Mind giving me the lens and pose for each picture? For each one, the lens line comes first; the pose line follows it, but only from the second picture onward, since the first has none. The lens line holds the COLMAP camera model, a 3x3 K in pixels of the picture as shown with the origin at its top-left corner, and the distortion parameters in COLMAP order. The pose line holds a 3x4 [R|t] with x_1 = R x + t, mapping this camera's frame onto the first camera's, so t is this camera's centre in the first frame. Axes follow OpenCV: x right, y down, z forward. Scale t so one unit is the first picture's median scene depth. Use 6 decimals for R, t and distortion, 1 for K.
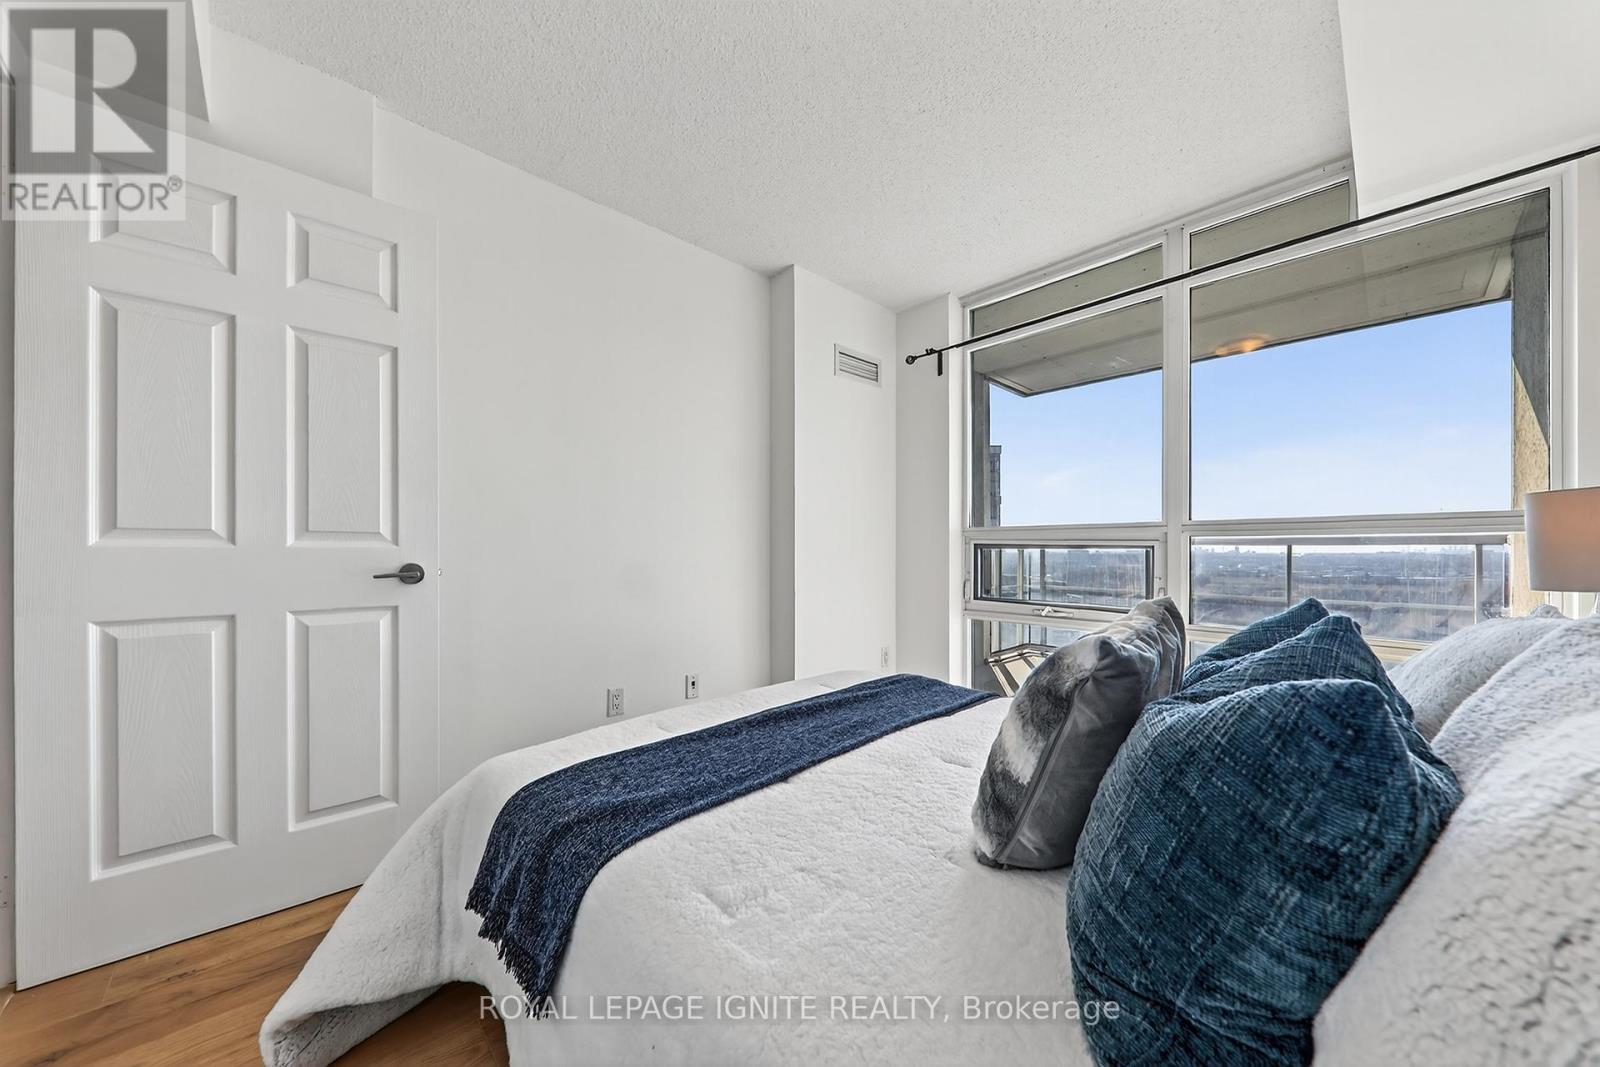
lens RADIAL K [[558.5, 0, 797.1], [0, 558.5, 541.9], [0, 0, 1]] dist [0.000164, -0.000120]
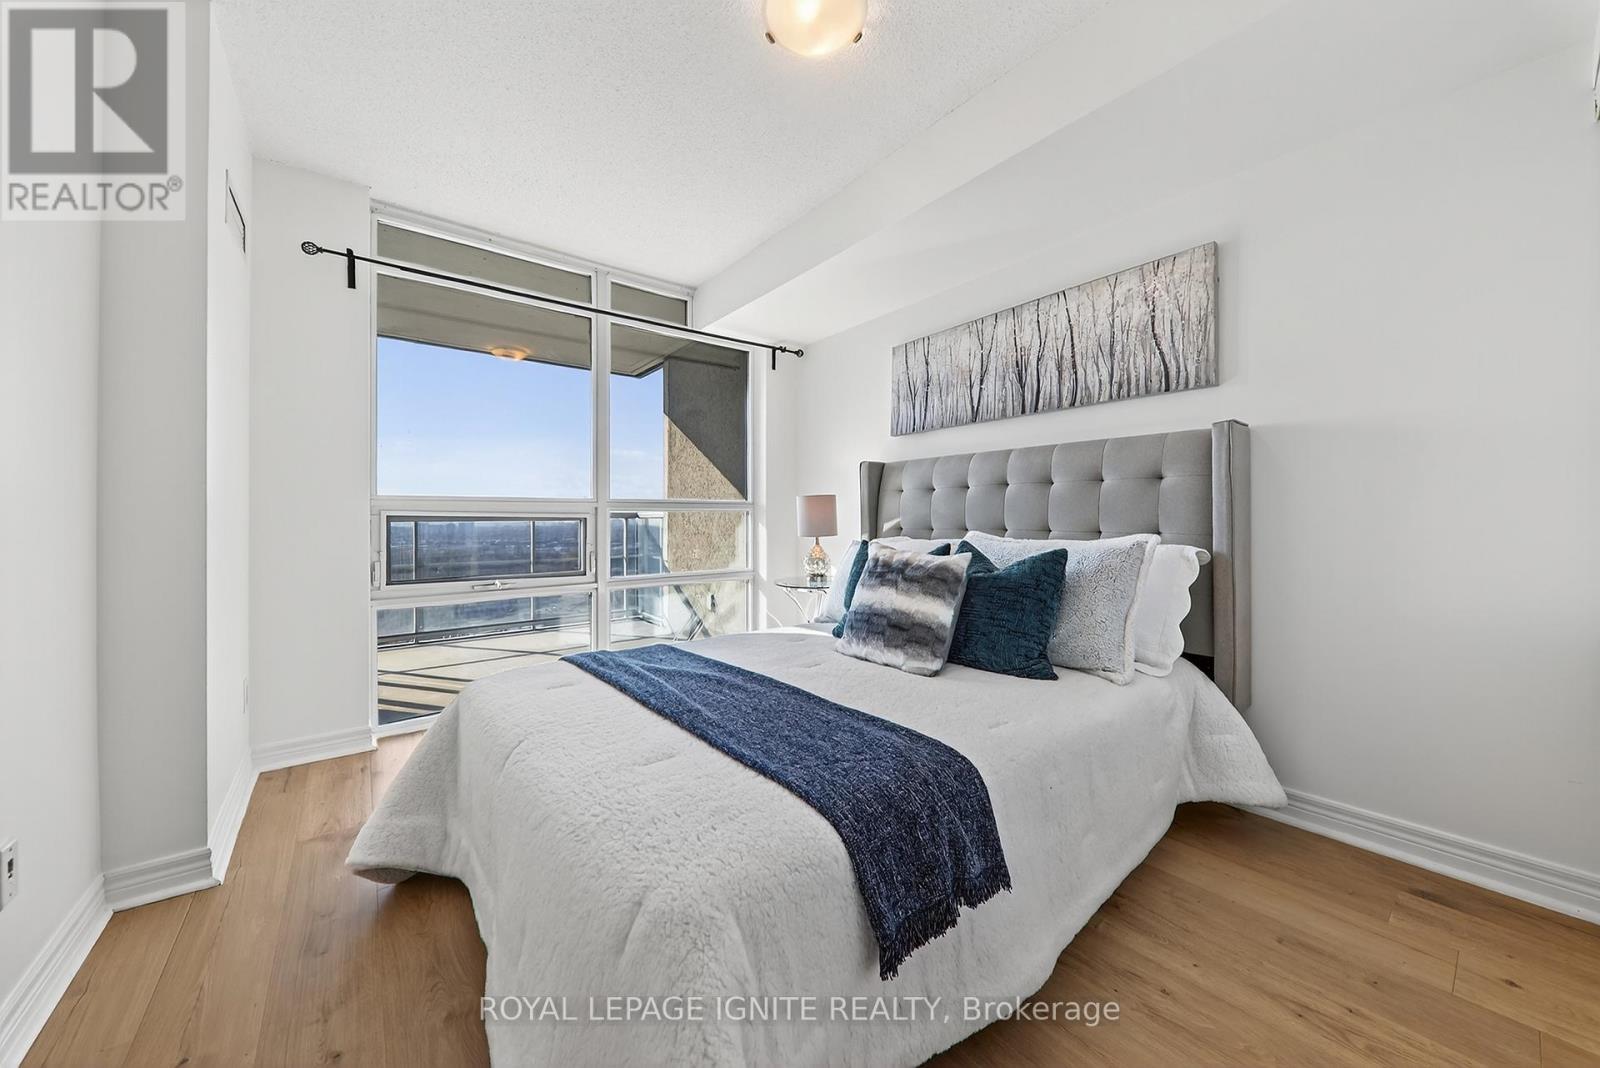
lens RADIAL K [[561.9, 0, 809.9], [0, 561.9, 525.9], [0, 0, 1]] dist [-0.000451, -0.000218]
pose [[0.057734, -0.011437, 0.998266, -0.528779], [-0.003195, 0.999927, 0.011641, 0.007032], [-0.998327, -0.003861, 0.057693, 0.400688]]
